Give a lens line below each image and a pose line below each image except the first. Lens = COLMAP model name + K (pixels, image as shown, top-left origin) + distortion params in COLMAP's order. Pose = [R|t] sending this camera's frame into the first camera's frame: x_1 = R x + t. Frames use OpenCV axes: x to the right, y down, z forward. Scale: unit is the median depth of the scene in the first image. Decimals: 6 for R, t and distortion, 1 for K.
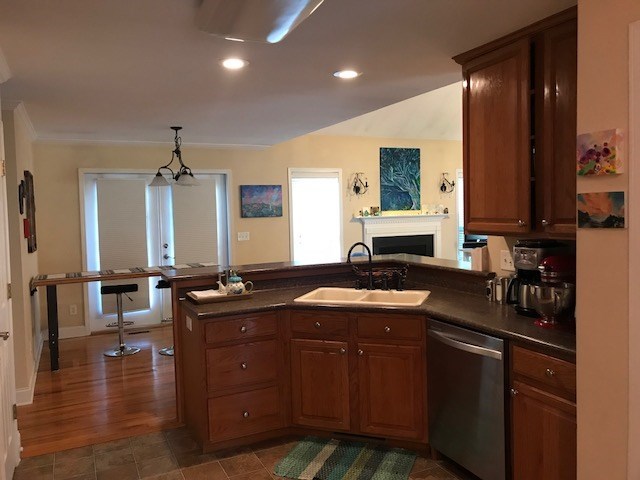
lens RADIAL K [[533.0, 0, 320.0], [0, 533.0, 239.8], [0, 0, 1]] dist [-0.001867, 0.020925]
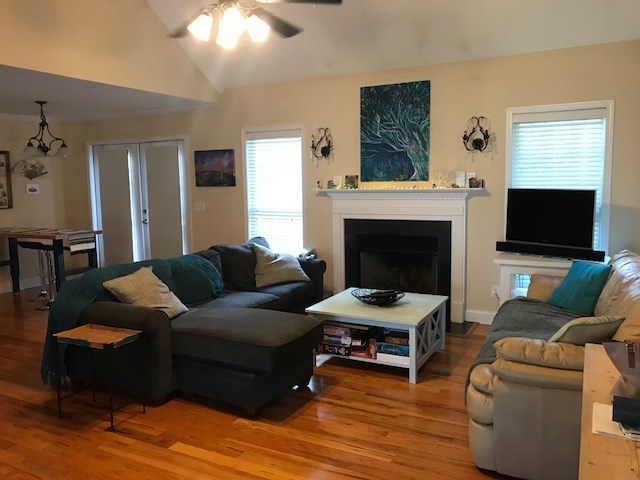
lens RADIAL K [[533.0, 0, 320.5], [0, 533.0, 238.9], [0, 0, 1]] dist [-0.001867, 0.020925]
pose [[0.602002, 0.109064, -0.791011, 0.634986], [-0.042377, 0.993596, 0.104745, -0.050020], [0.797369, -0.029536, 0.602769, 0.538107]]
